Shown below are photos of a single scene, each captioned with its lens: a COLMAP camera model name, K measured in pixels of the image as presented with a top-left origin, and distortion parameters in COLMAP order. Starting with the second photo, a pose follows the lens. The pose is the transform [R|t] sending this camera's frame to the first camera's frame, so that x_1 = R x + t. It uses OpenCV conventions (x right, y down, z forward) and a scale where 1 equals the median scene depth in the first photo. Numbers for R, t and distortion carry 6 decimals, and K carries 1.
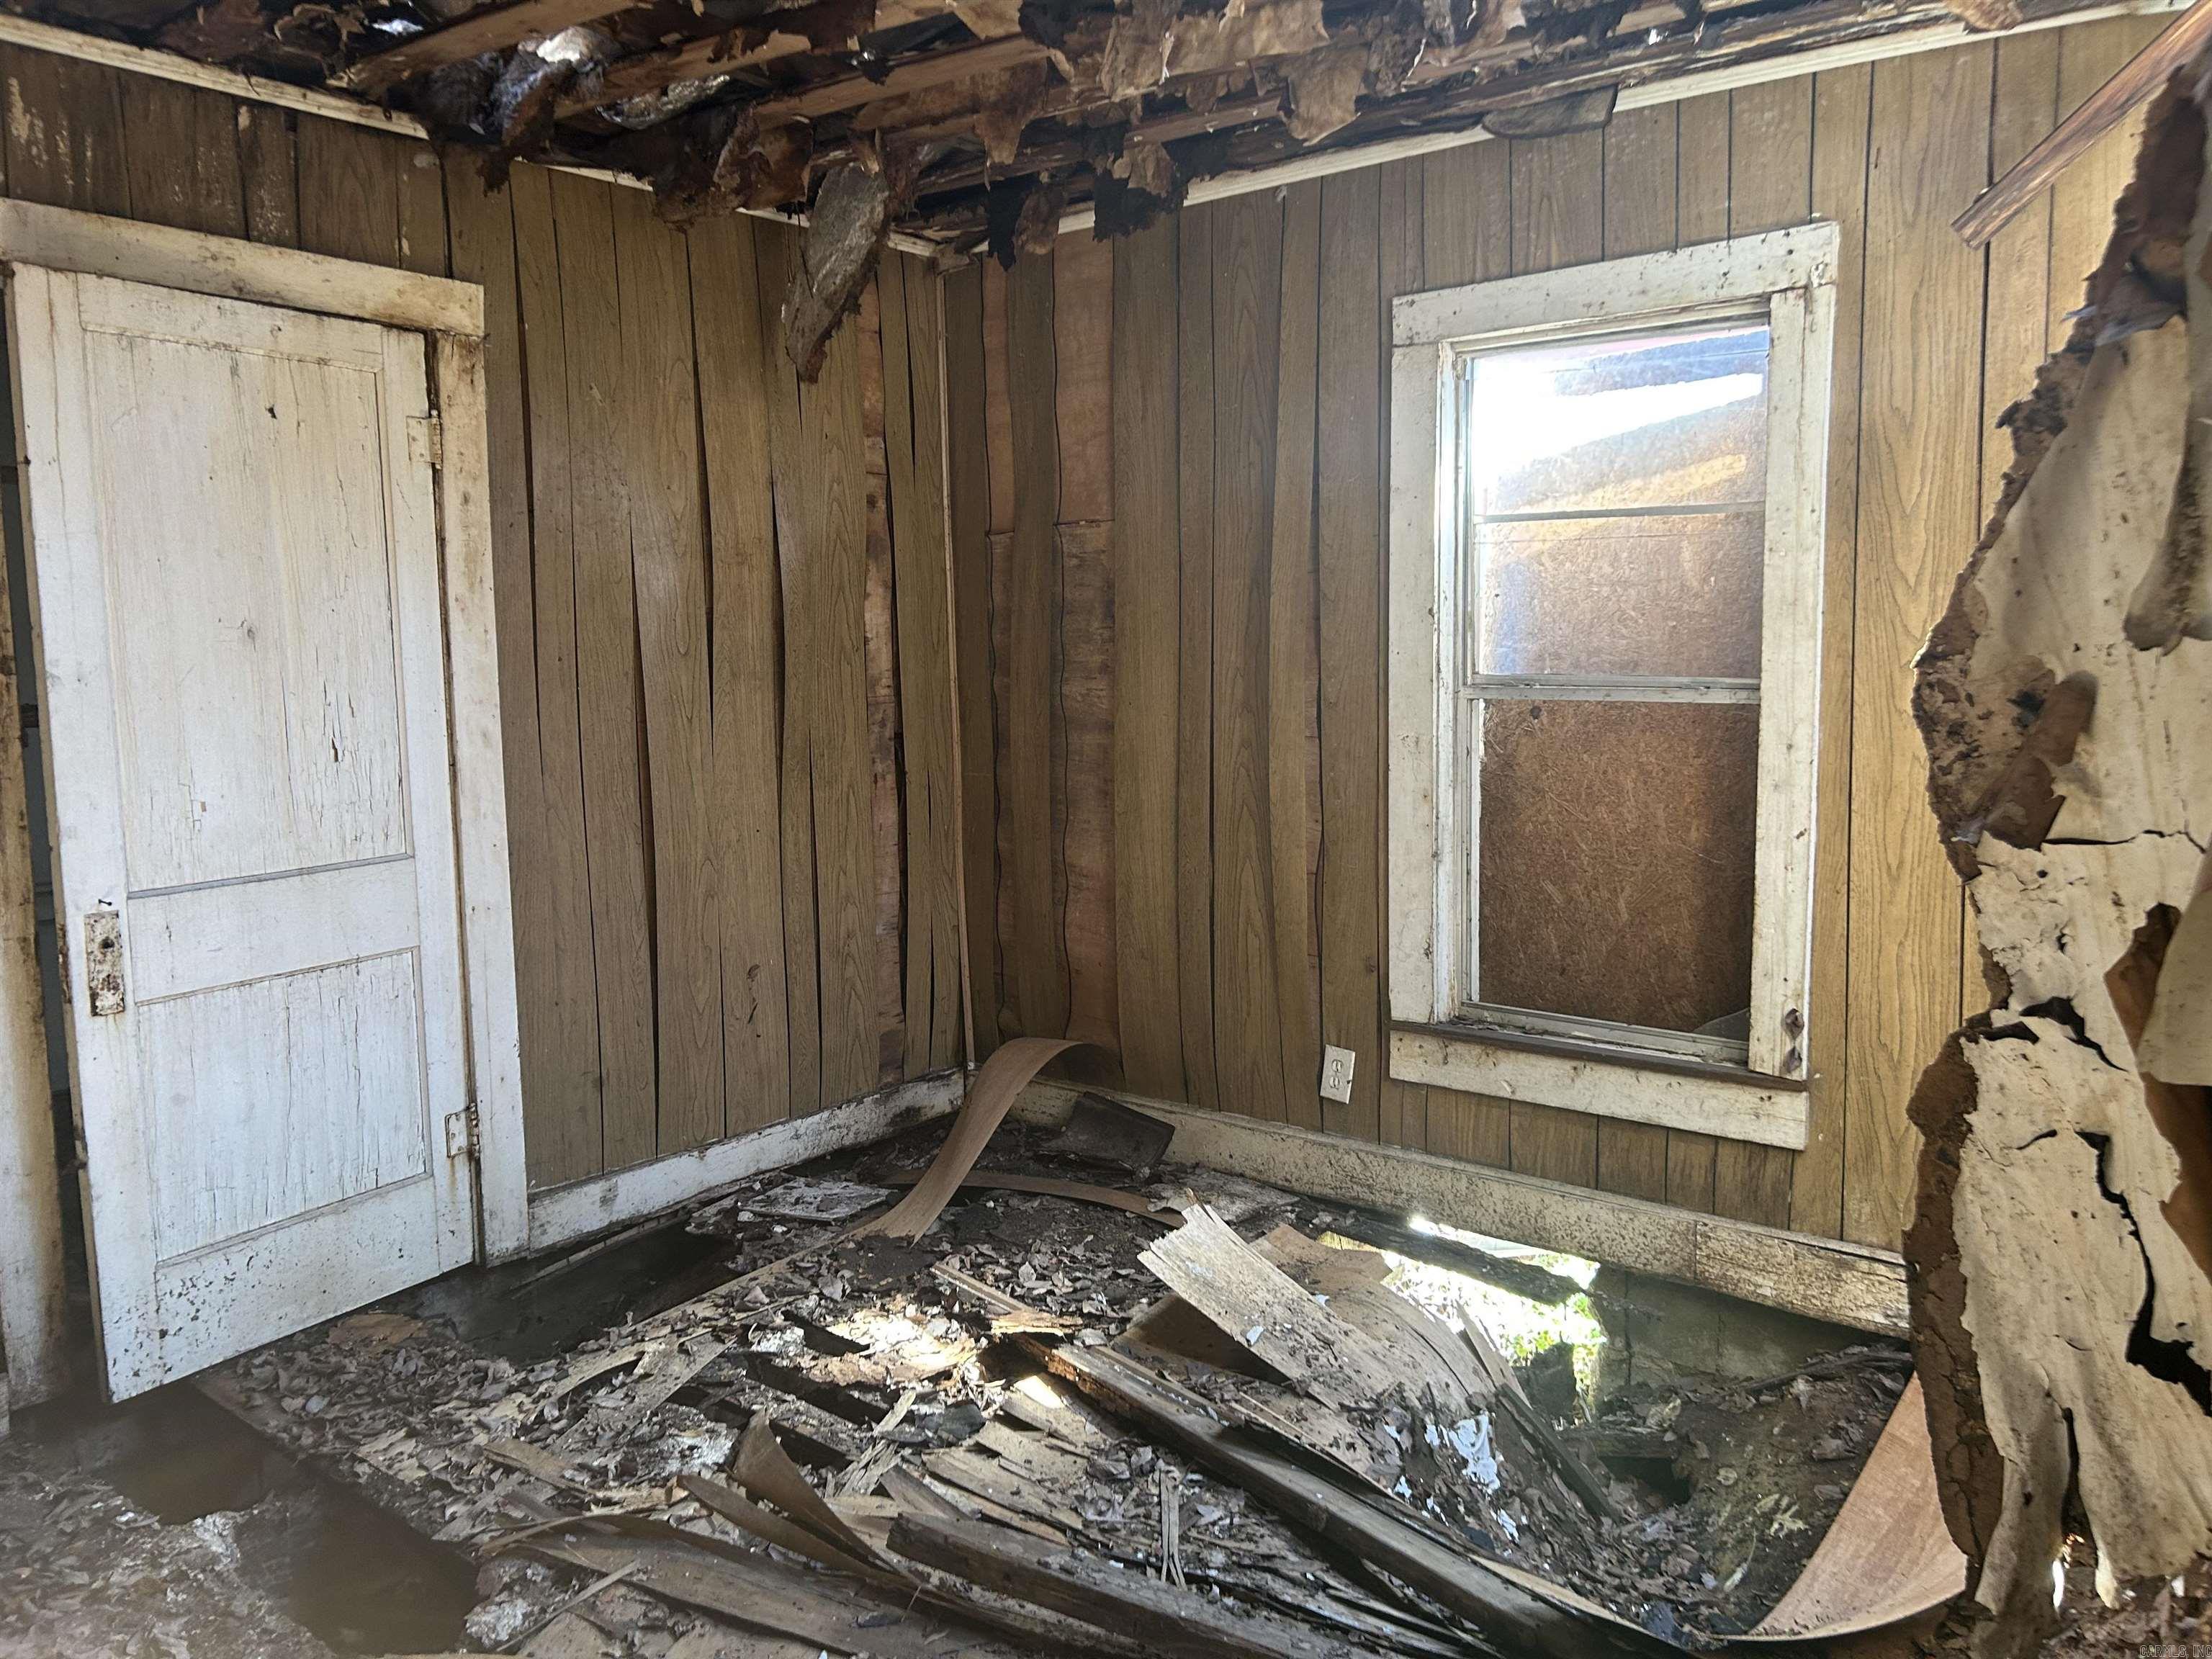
lens RADIAL K [[1658.2, 0, 1089.9], [0, 1658.2, 816.3], [0, 0, 1]] dist [0.049412, -0.055972]
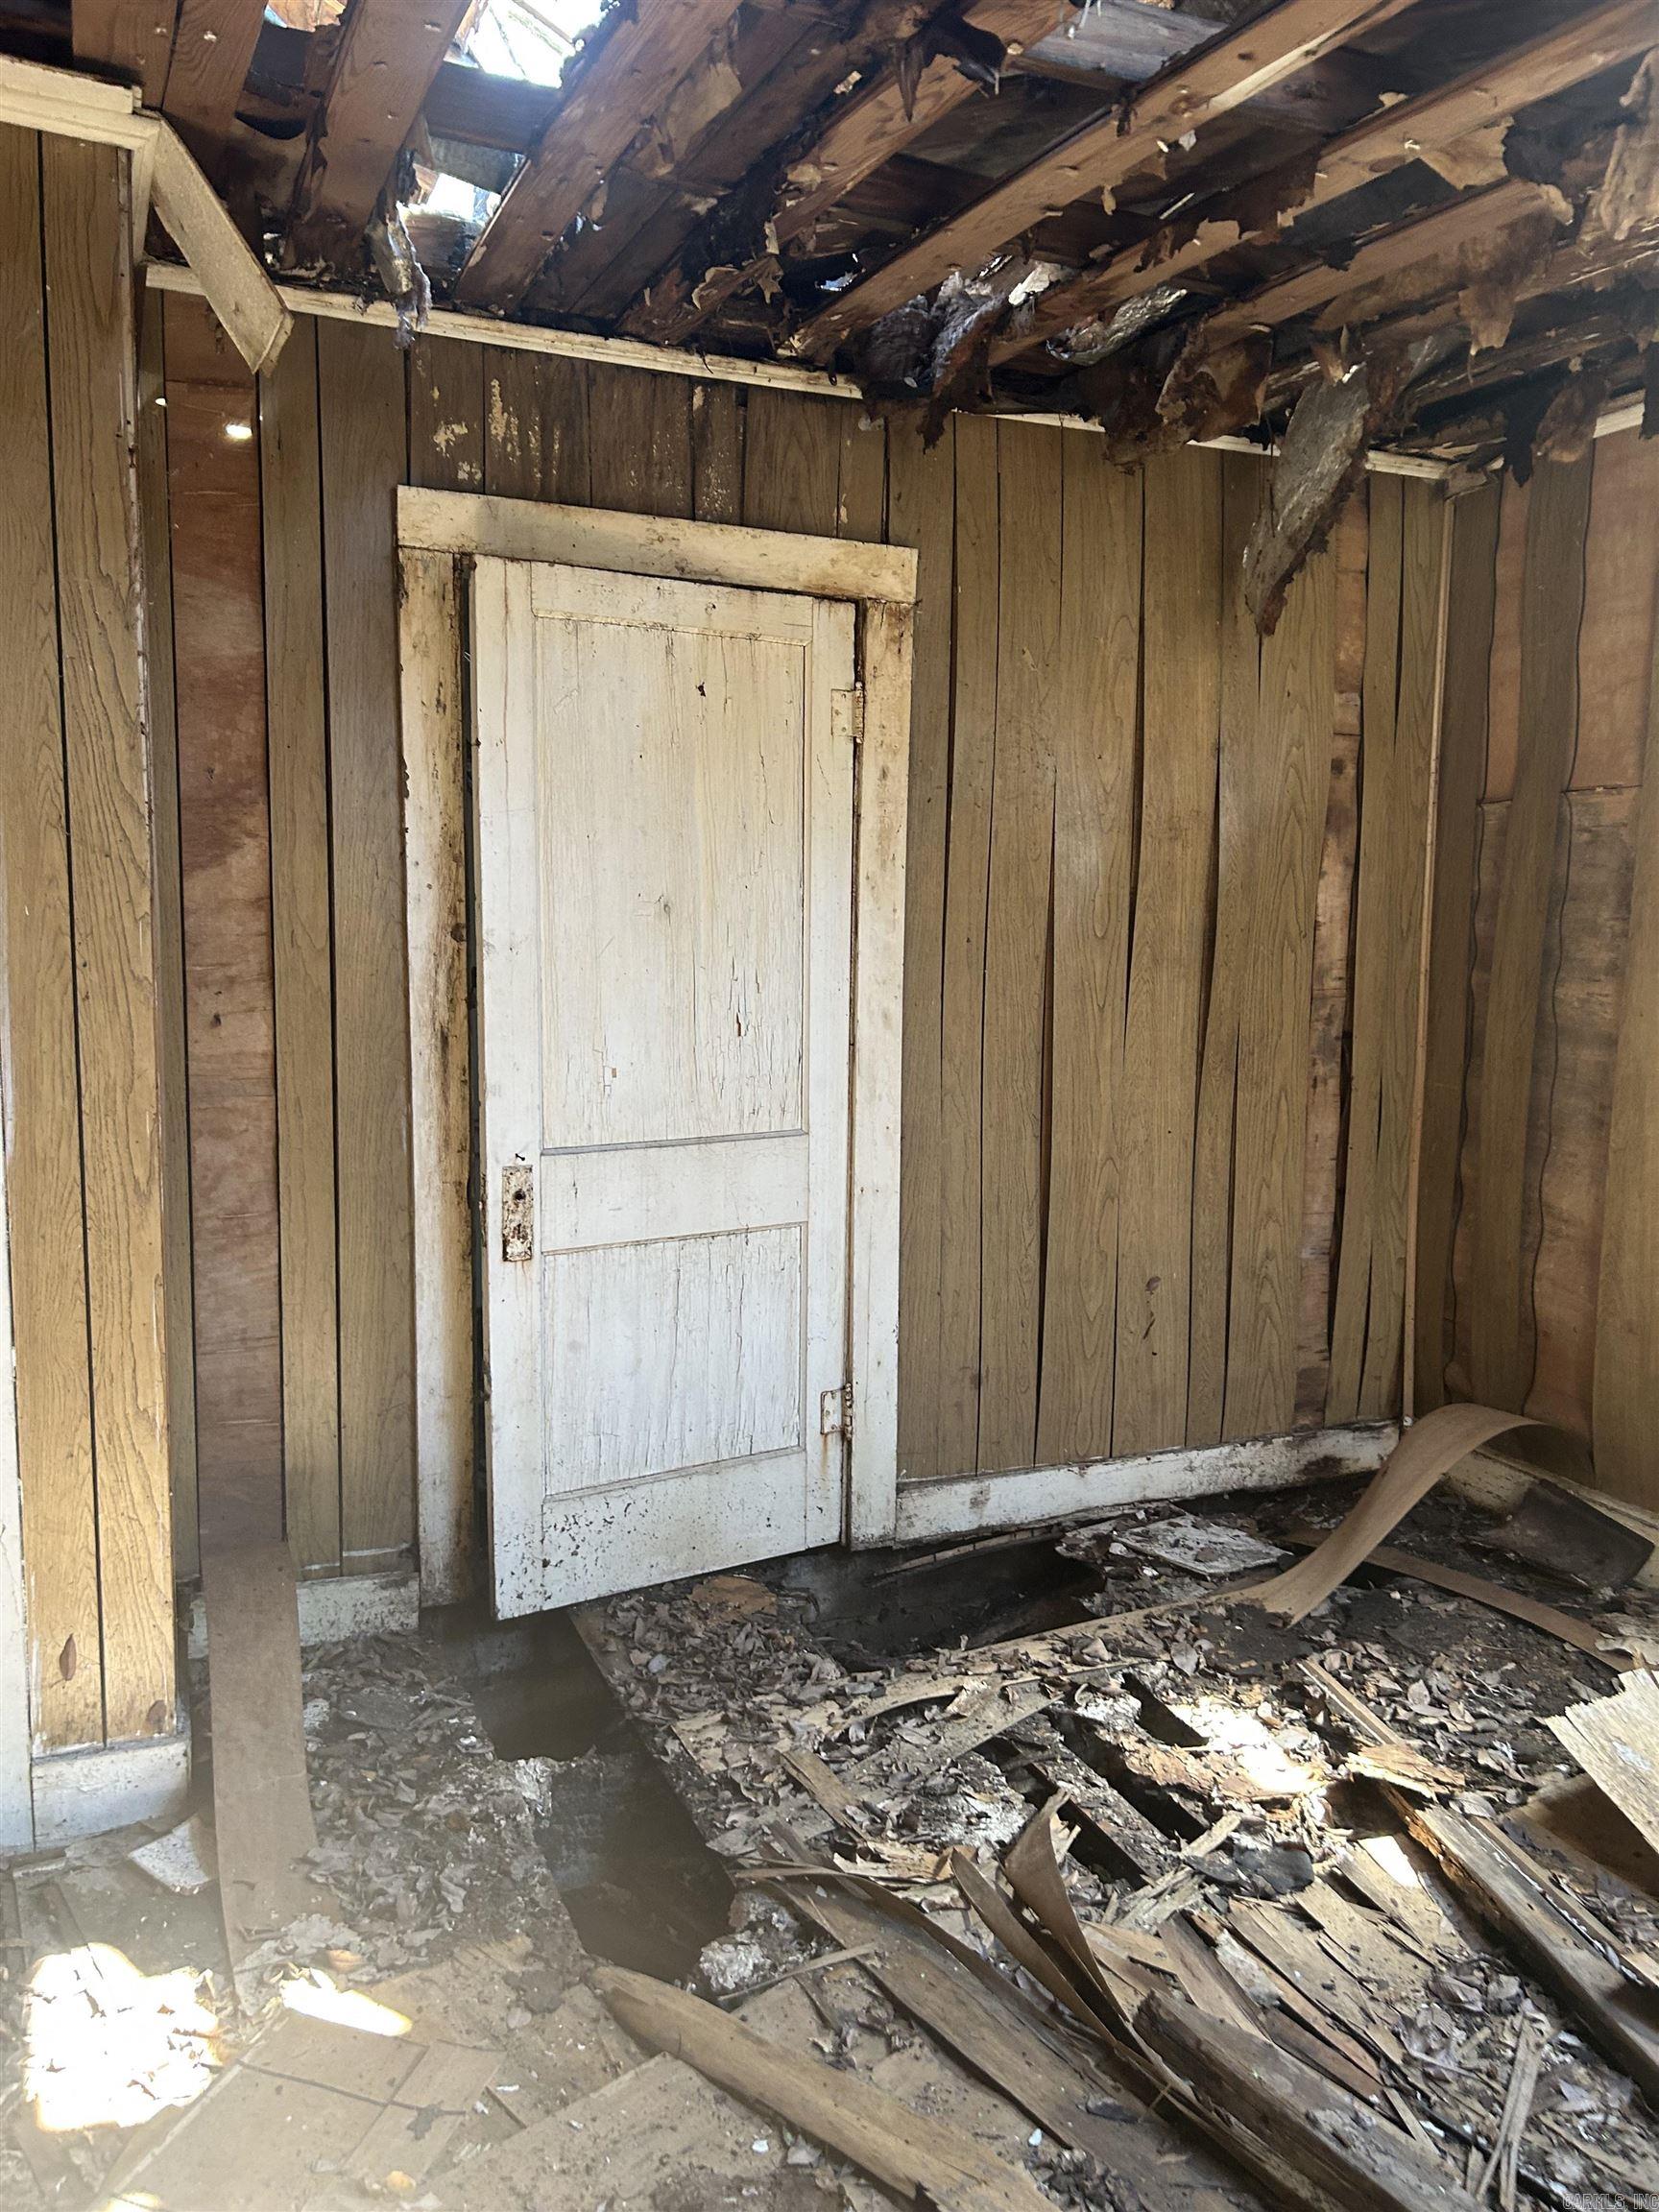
lens RADIAL K [[1658.2, 0, 844.6], [0, 1658.2, 1116.5], [0, 0, 1]] dist [0.049412, -0.055972]
pose [[0.889861, 0.084626, -0.448313, 0.062056], [-0.074946, 0.996412, 0.039328, -0.027955], [0.450033, -0.001397, 0.893011, 0.129785]]
